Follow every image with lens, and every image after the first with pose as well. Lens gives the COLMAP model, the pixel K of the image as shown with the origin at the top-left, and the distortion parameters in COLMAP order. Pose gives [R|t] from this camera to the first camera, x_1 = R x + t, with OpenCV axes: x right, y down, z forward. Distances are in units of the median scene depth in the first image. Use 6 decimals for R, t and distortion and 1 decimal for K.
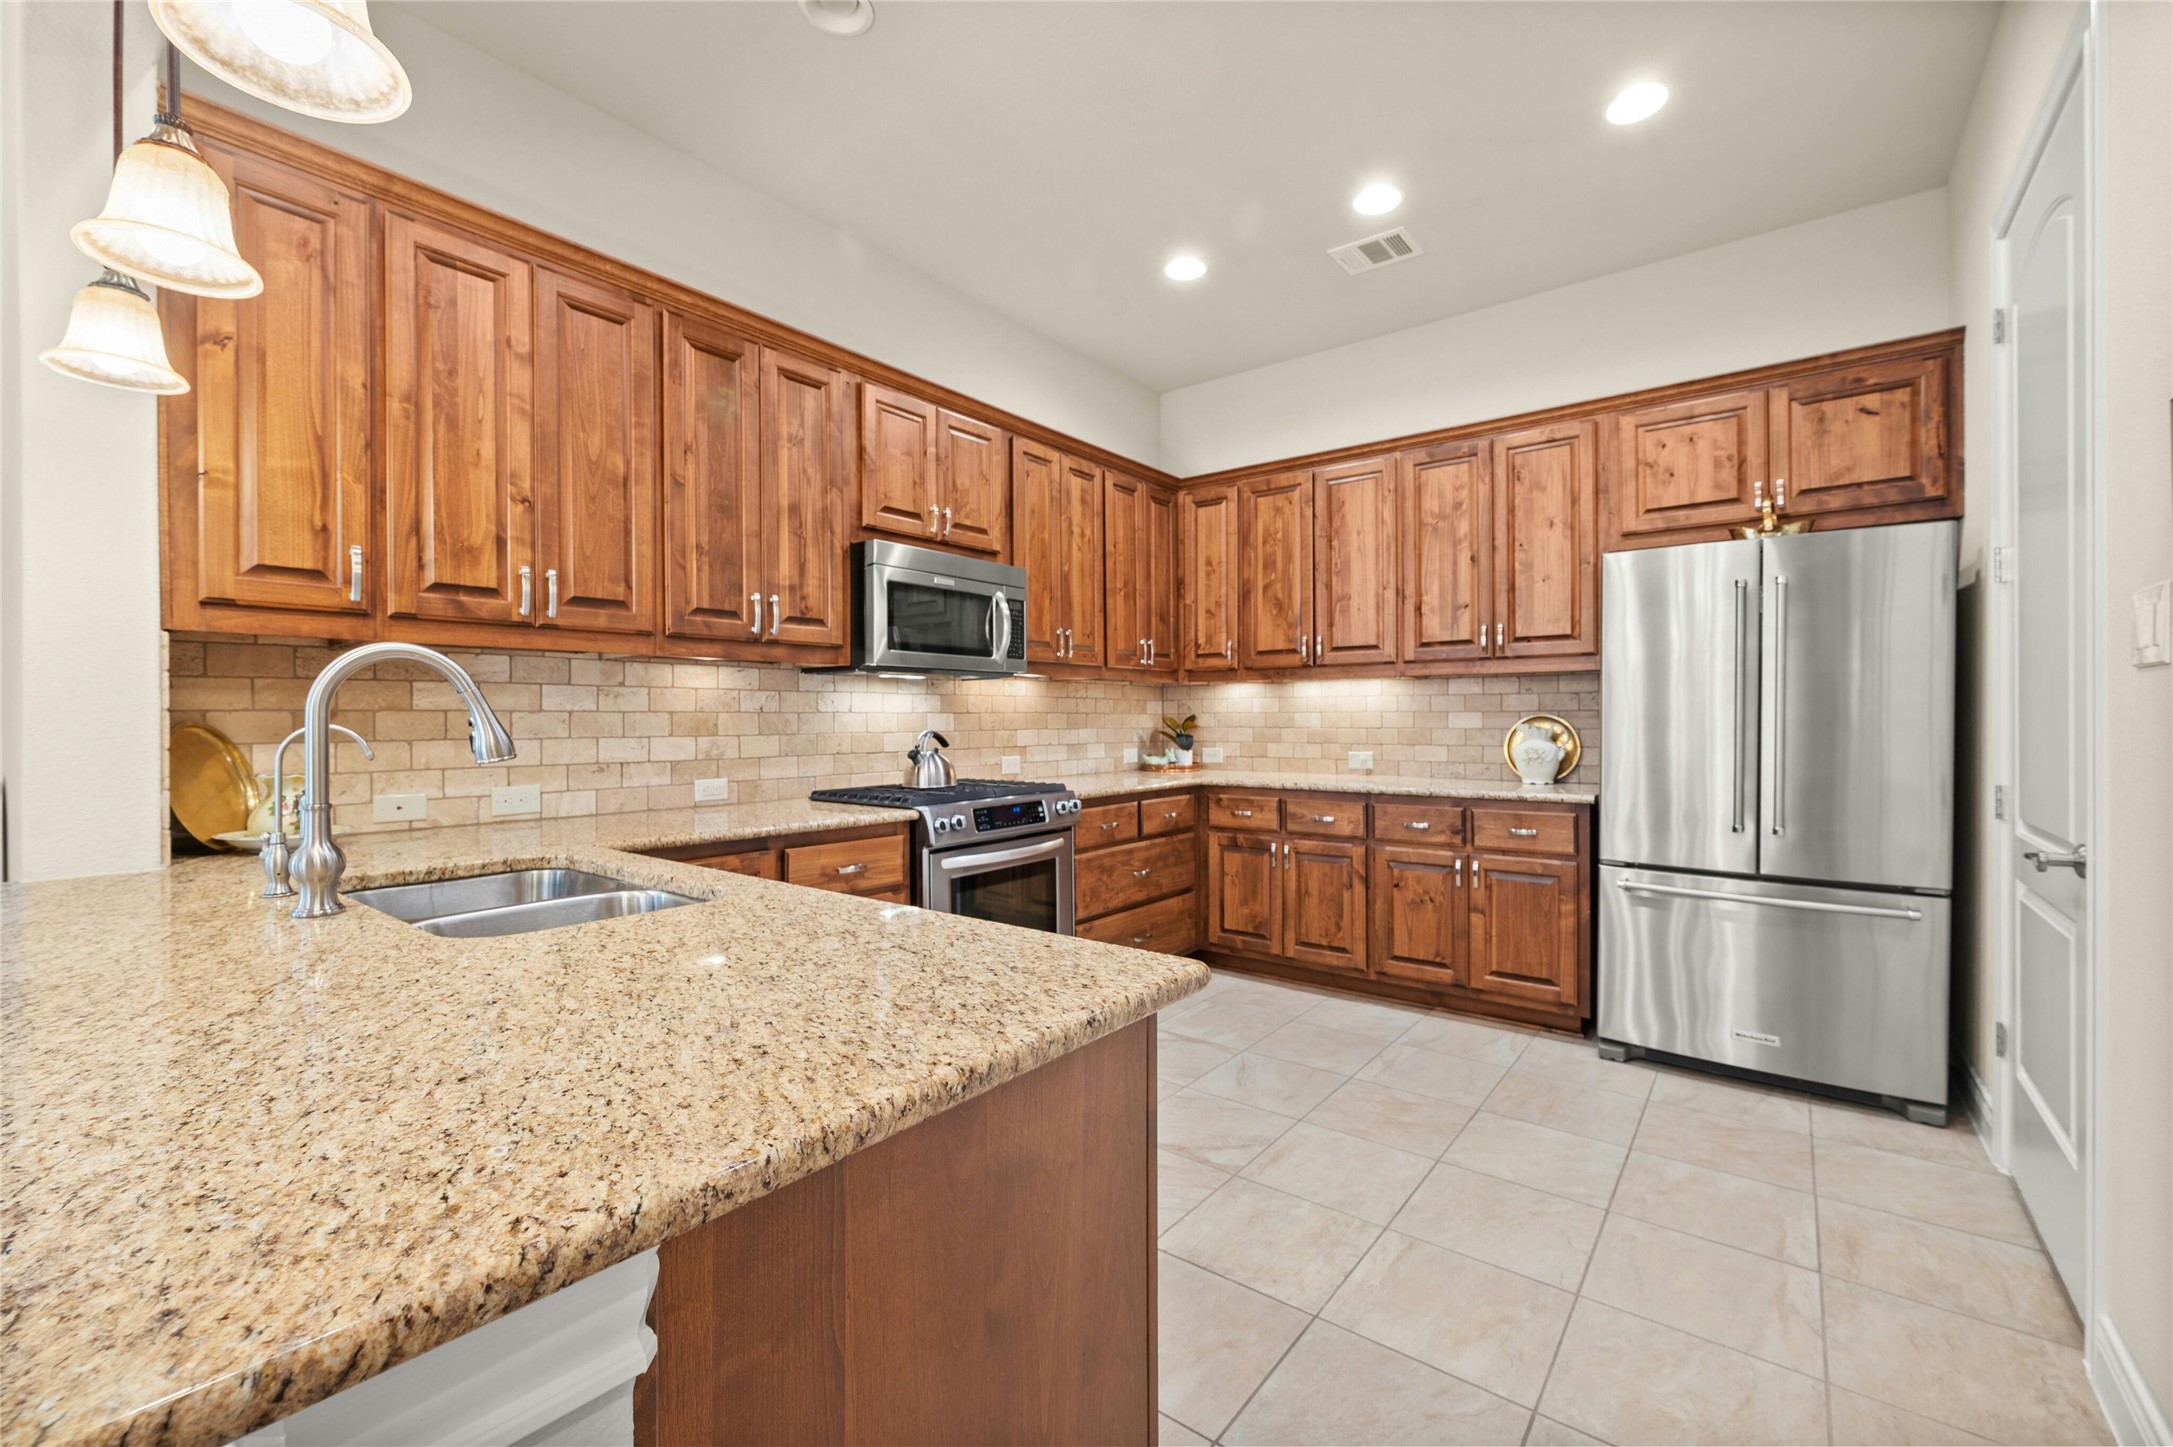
lens RADIAL K [[898.0, 0, 1086.5], [0, 898.0, 723.5], [0, 0, 1]] dist [-0.001658, -0.000094]
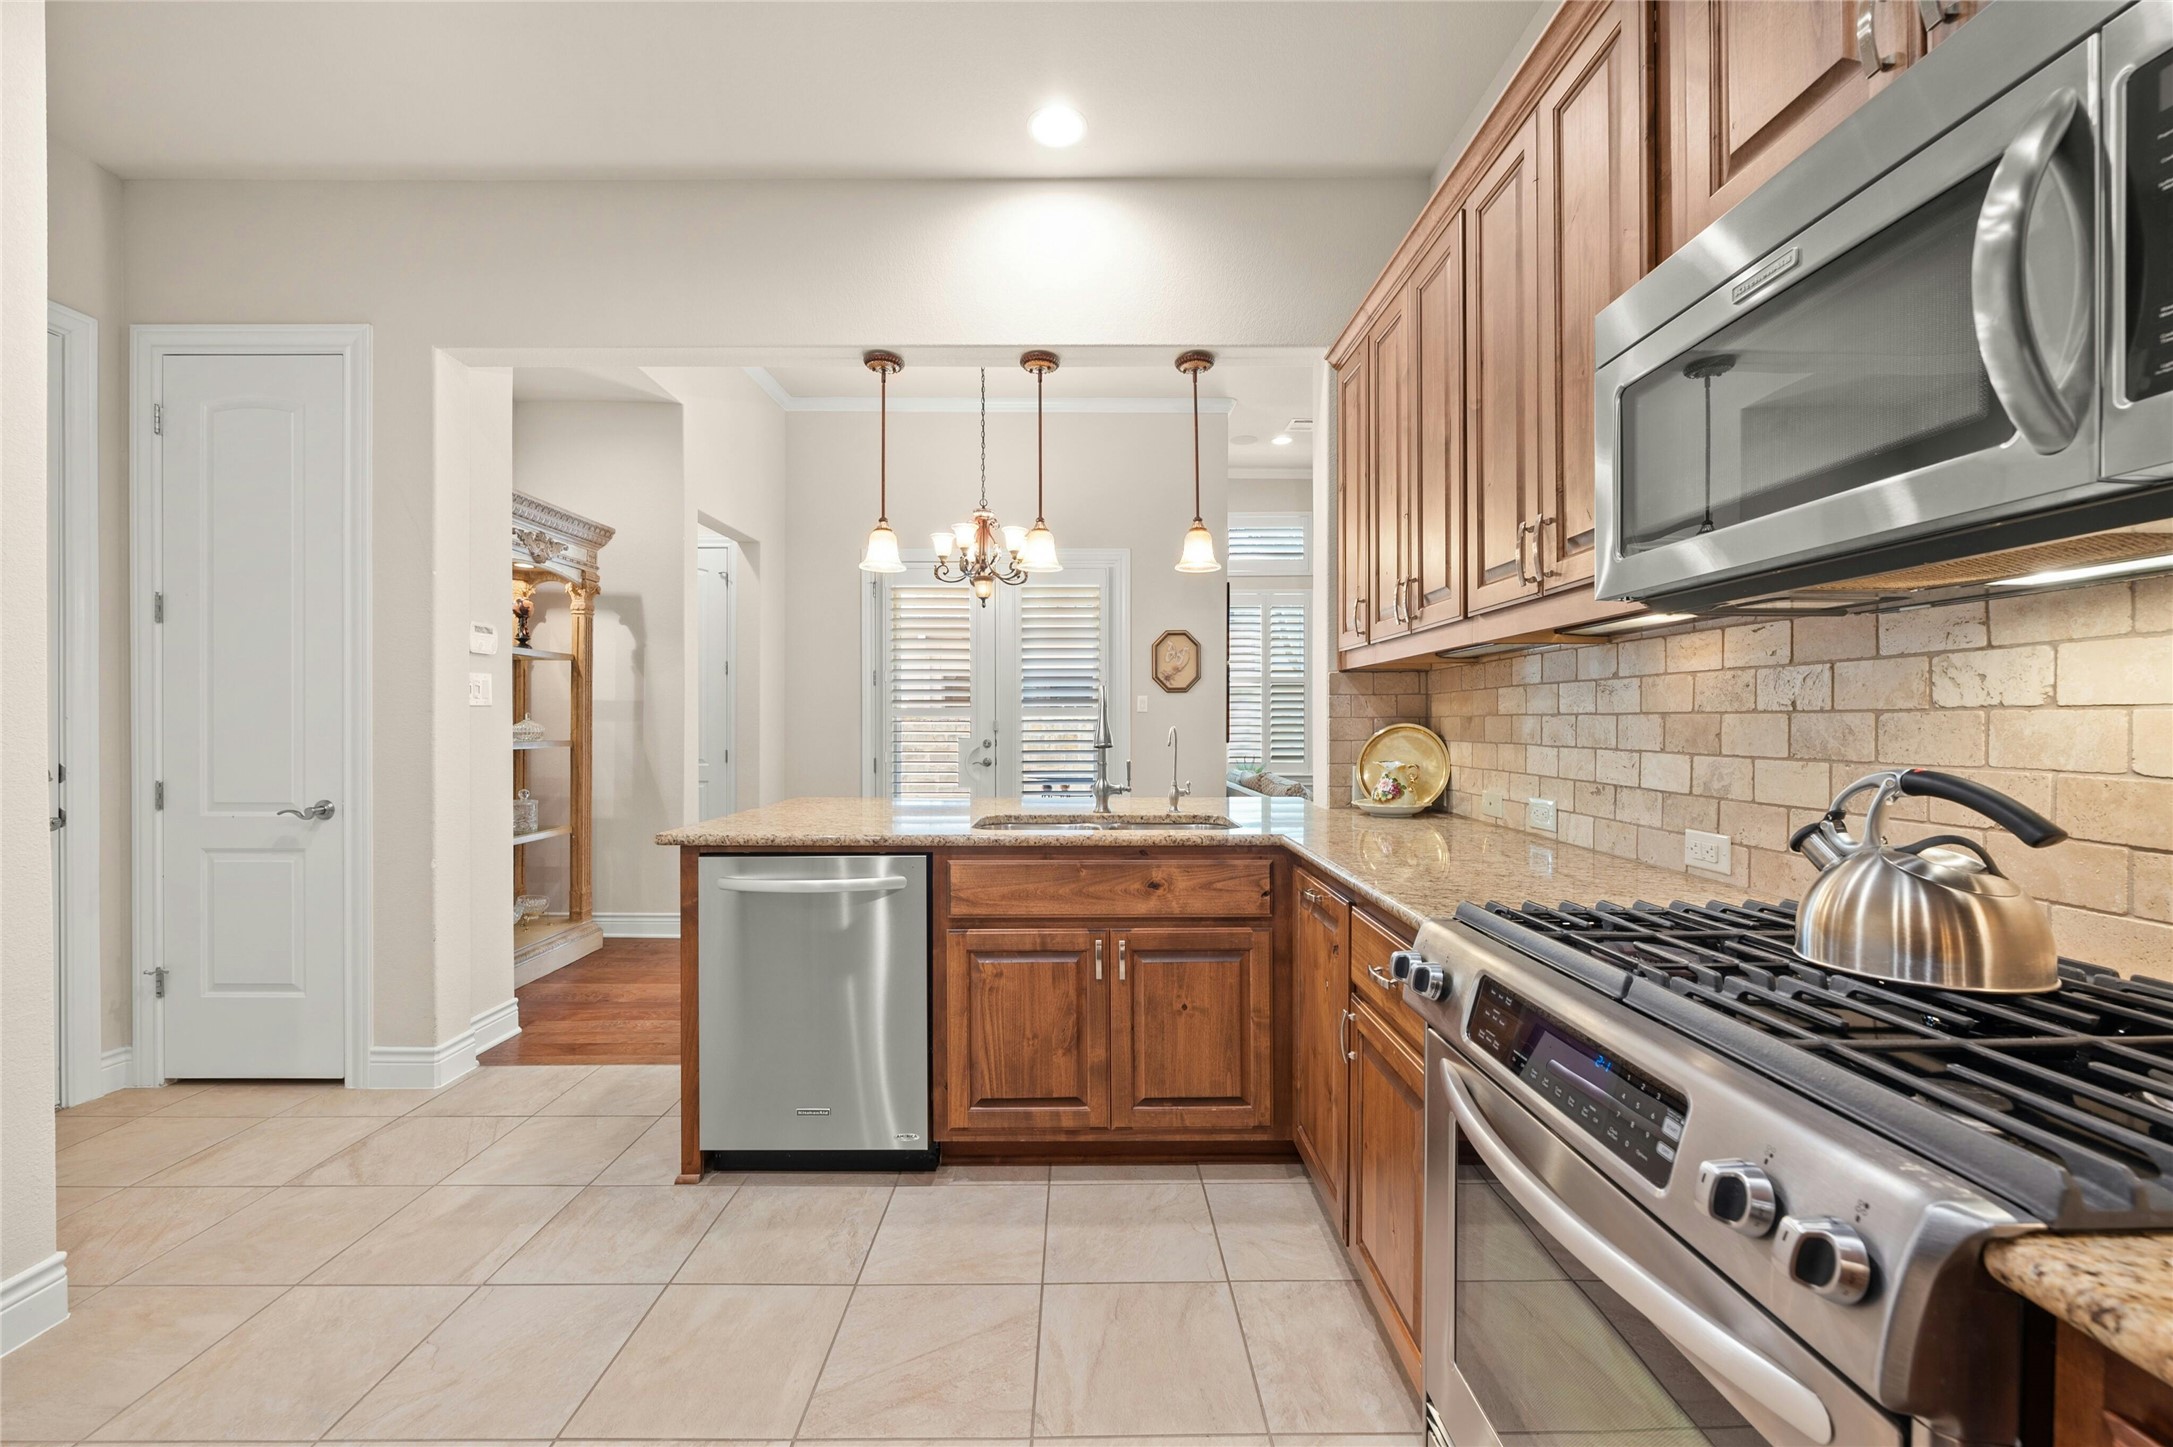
lens RADIAL K [[862.9, 0, 1085.8], [0, 862.9, 726.7], [0, 0, 1]] dist [-0.004351, 0.000166]
pose [[-0.783610, 0.006650, -0.621218, 0.179434], [-0.000751, 0.999932, 0.011651, -0.007956], [0.621253, 0.009597, -0.783551, 0.960775]]
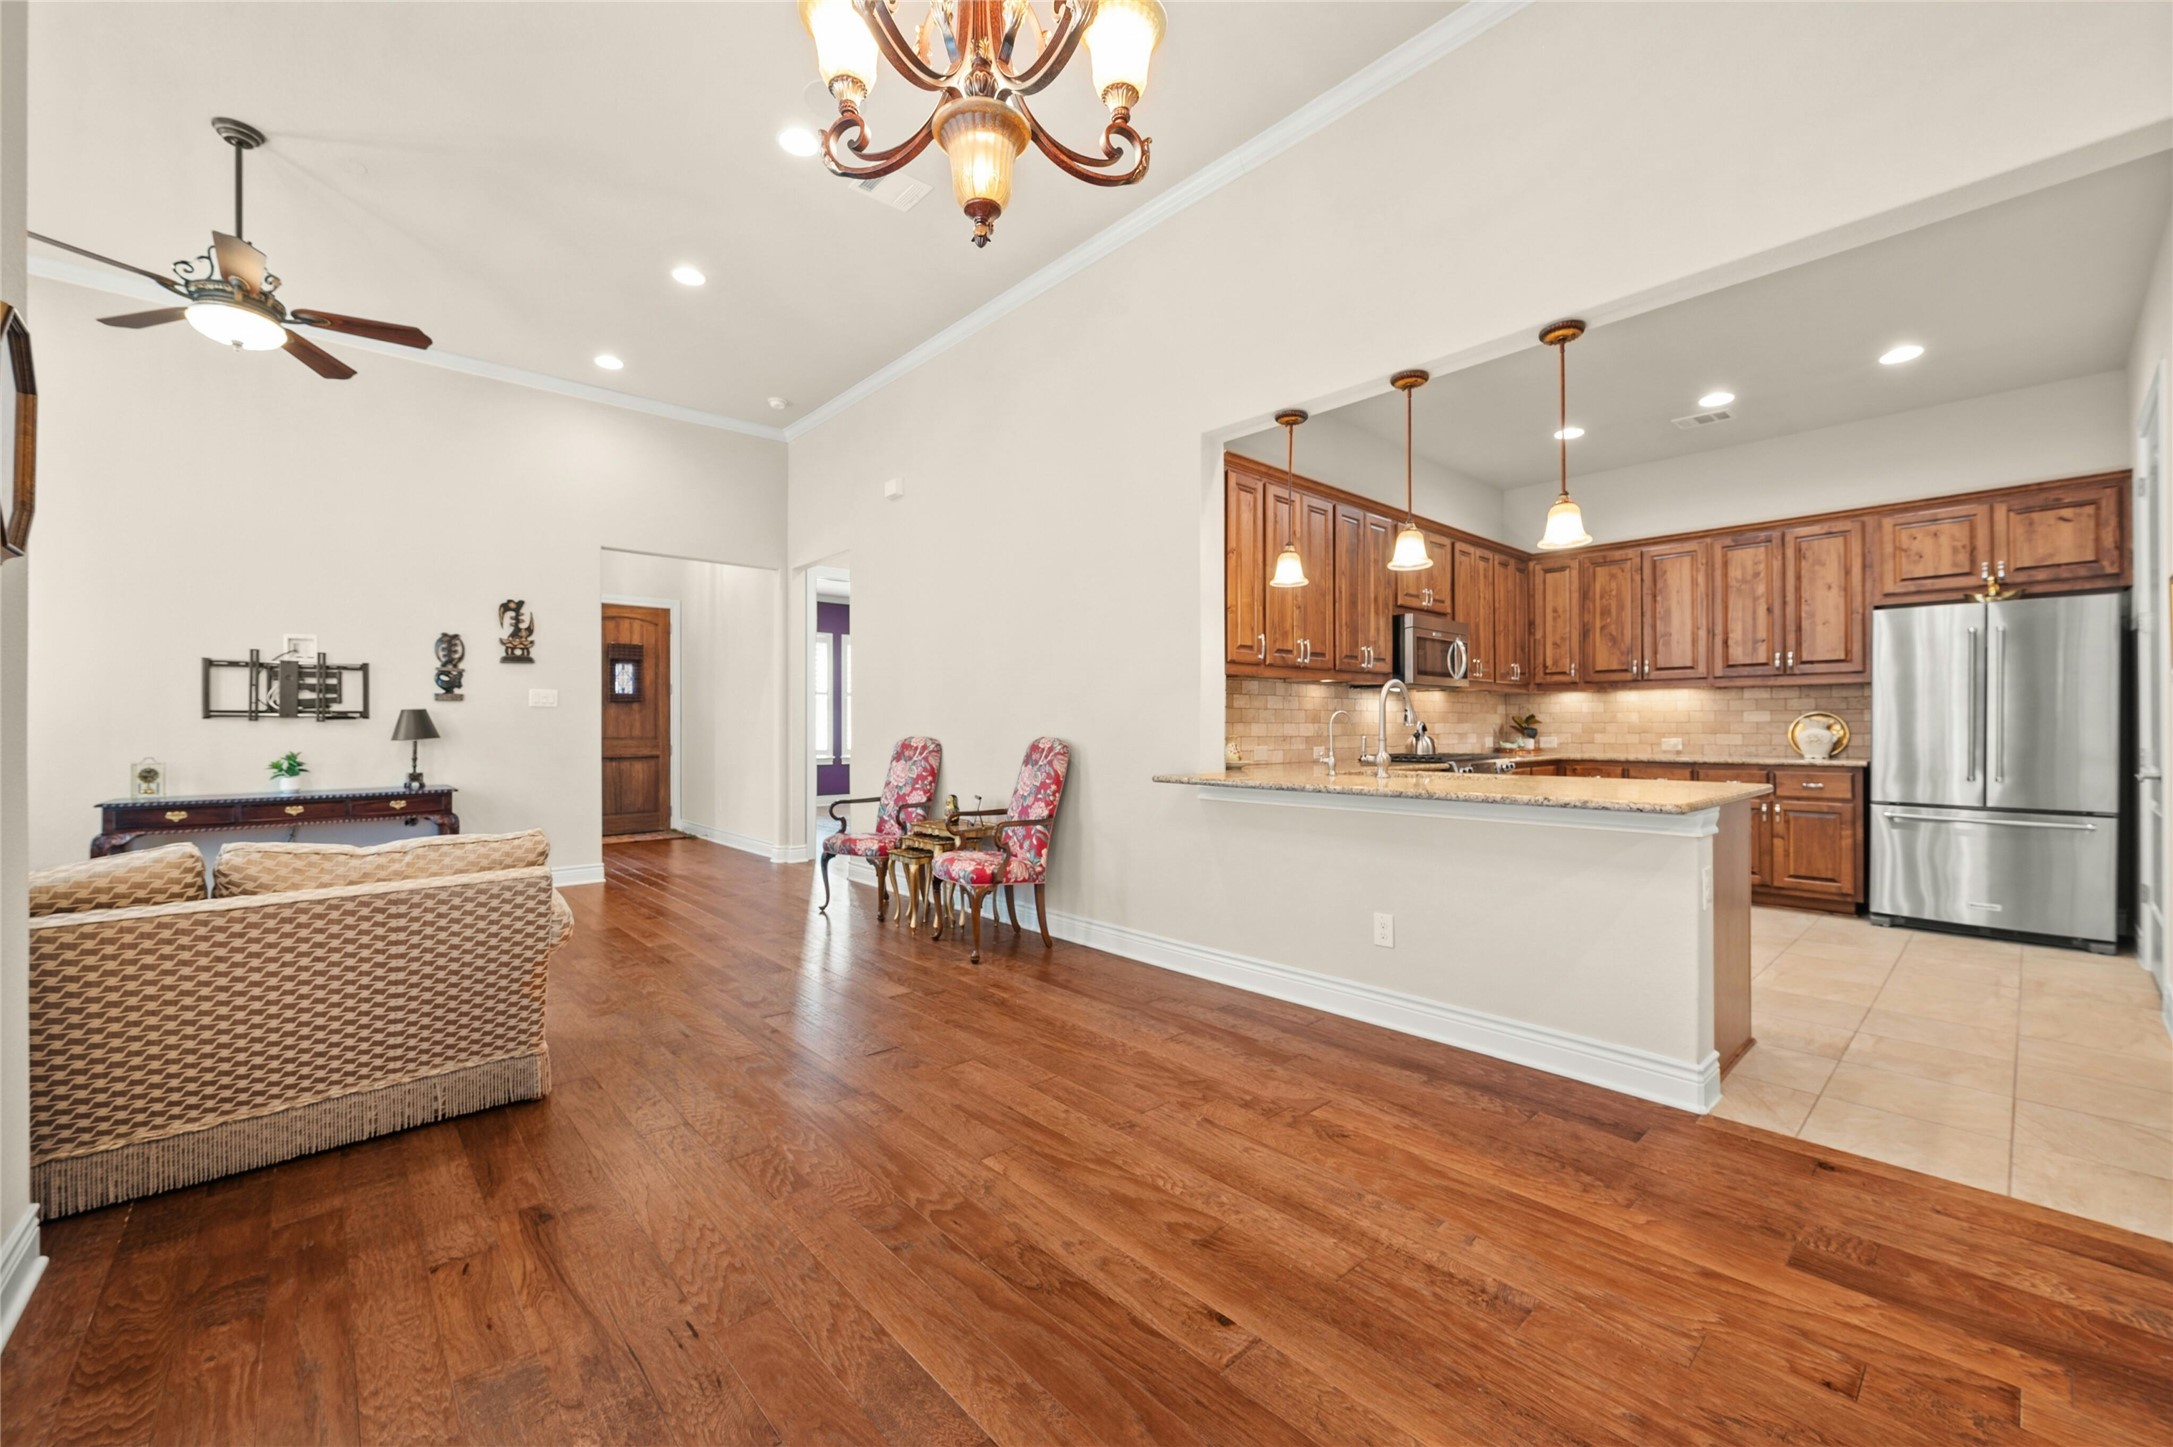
lens RADIAL K [[861.1, 0, 1087.1], [0, 861.1, 726.3], [0, 0, 1]] dist [-0.002397, 0.000159]
pose [[0.985426, 0.000335, -0.170107, -0.476437], [-0.001362, 0.999982, -0.005923, 0.025466], [0.170102, 0.006069, 0.985408, -0.654063]]
